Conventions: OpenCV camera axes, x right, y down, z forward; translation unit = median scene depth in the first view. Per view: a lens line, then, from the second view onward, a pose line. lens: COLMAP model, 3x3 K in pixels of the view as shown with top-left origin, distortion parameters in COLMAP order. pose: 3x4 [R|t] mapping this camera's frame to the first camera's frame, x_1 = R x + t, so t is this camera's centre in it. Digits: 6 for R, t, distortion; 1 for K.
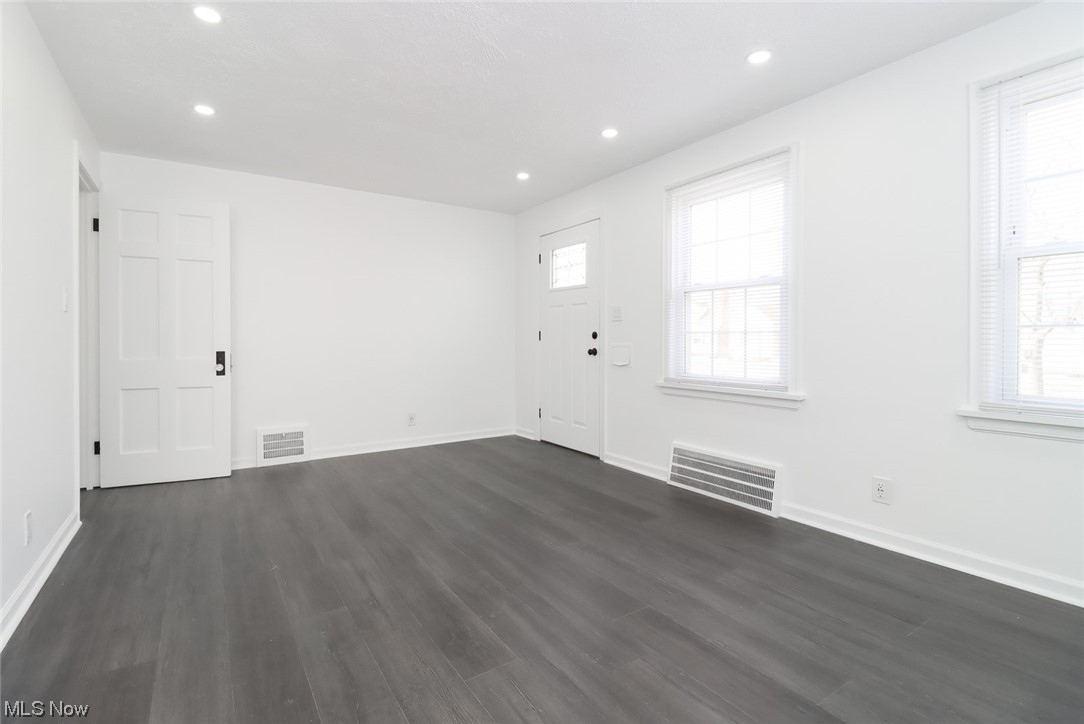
lens RADIAL K [[506.7, 0, 543.5], [0, 506.7, 341.9], [0, 0, 1]] dist [0.022426, -0.014962]
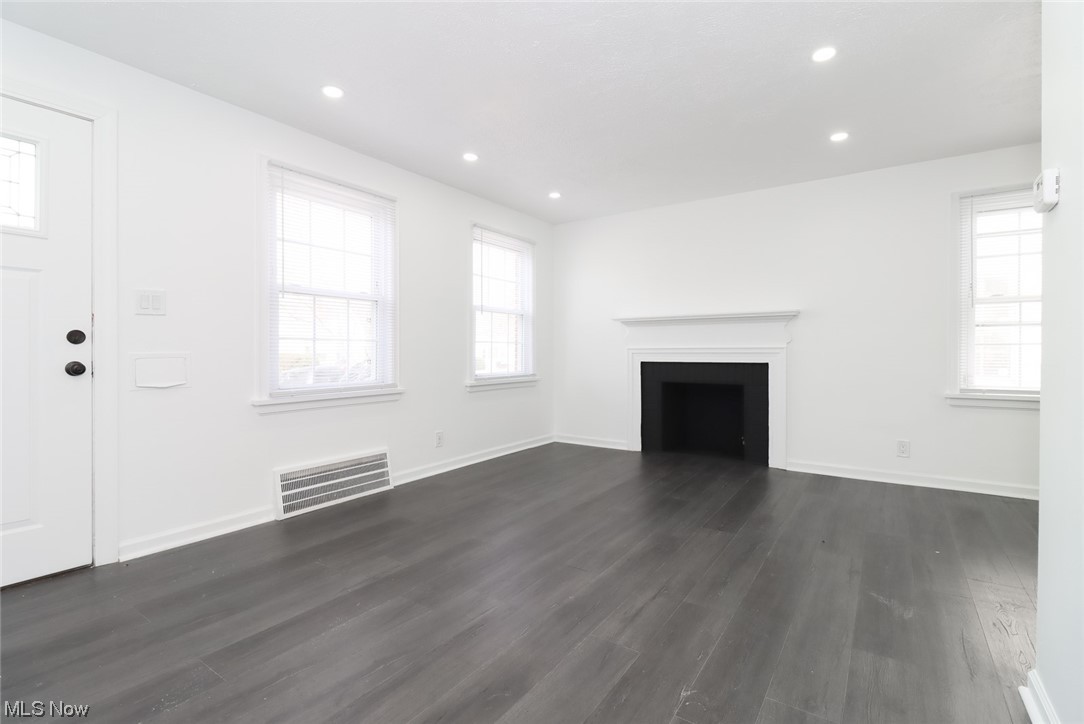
lens RADIAL K [[506.7, 0, 543.5], [0, 506.7, 341.9], [0, 0, 1]] dist [0.022426, -0.014962]
pose [[-0.377474, 0.013941, 0.925915, -0.861648], [0.003522, 0.999901, -0.013620, 0.001383], [-0.926014, -0.001880, -0.377486, 1.142252]]
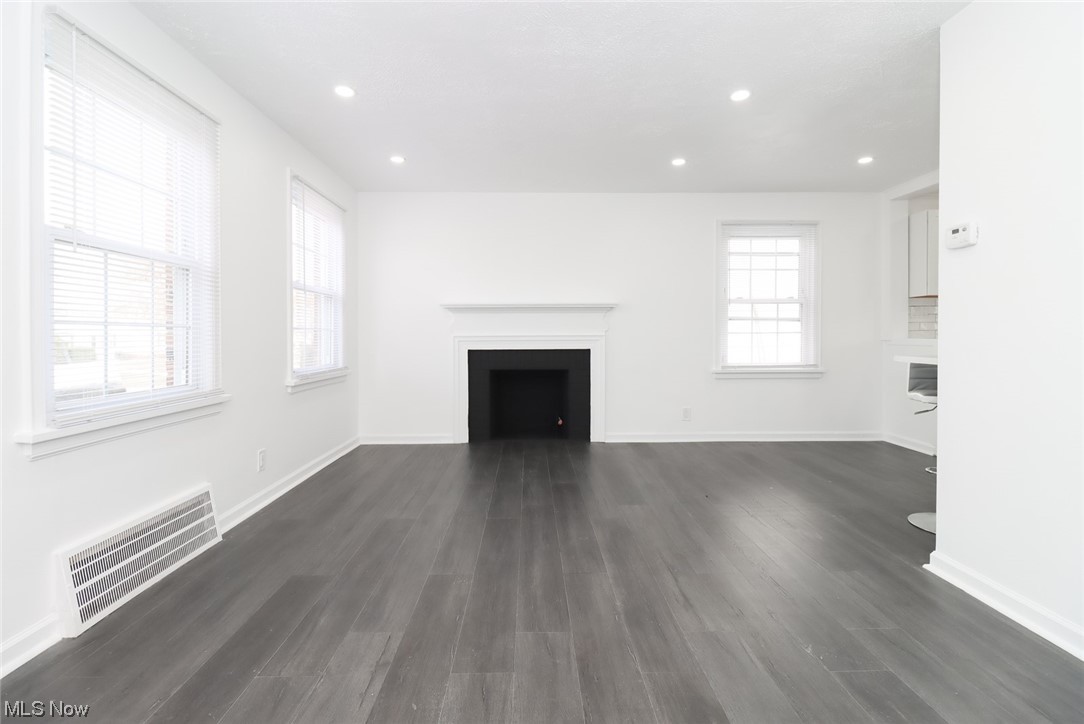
lens RADIAL K [[506.7, 0, 543.5], [0, 506.7, 341.9], [0, 0, 1]] dist [0.022426, -0.014962]
pose [[-0.847920, -0.005621, 0.530094, -0.474685], [0.003336, 0.999867, 0.015938, -0.005318], [-0.530113, 0.015282, -0.847789, 1.456910]]
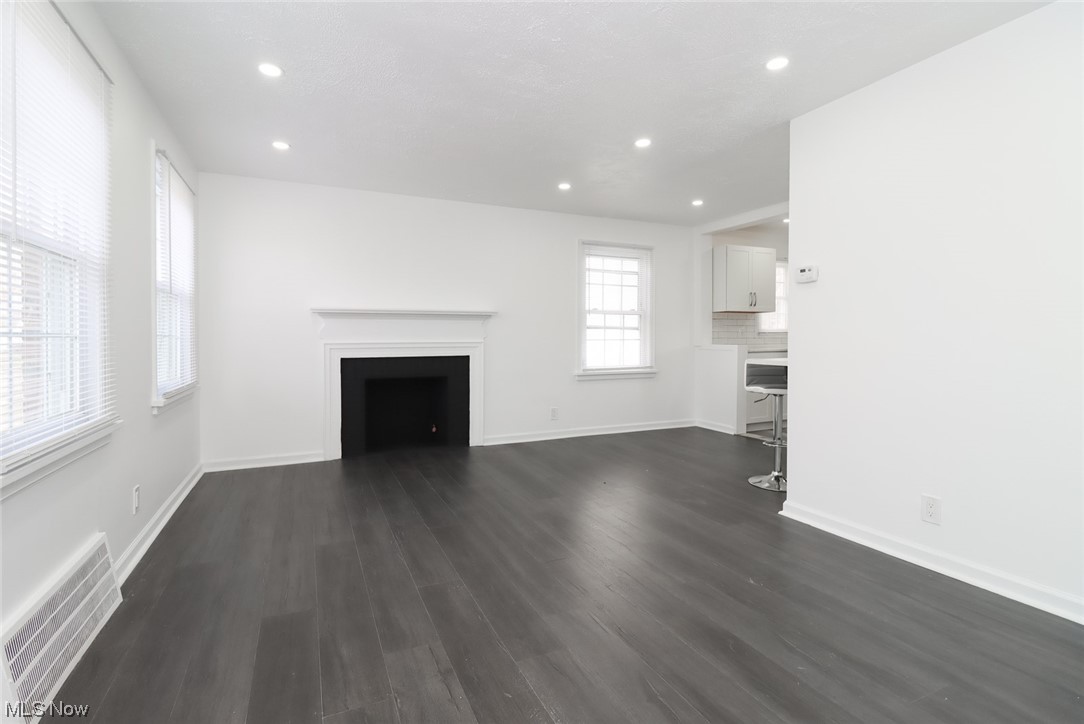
lens RADIAL K [[511.1, 0, 544.8], [0, 511.1, 349.5], [0, 0, 1]] dist [0.002340, -0.001072]
pose [[-0.988810, -0.002717, 0.149157, -0.227879], [0.000985, 0.999693, 0.024746, -0.017480], [-0.149178, 0.024616, -0.988504, 1.618539]]
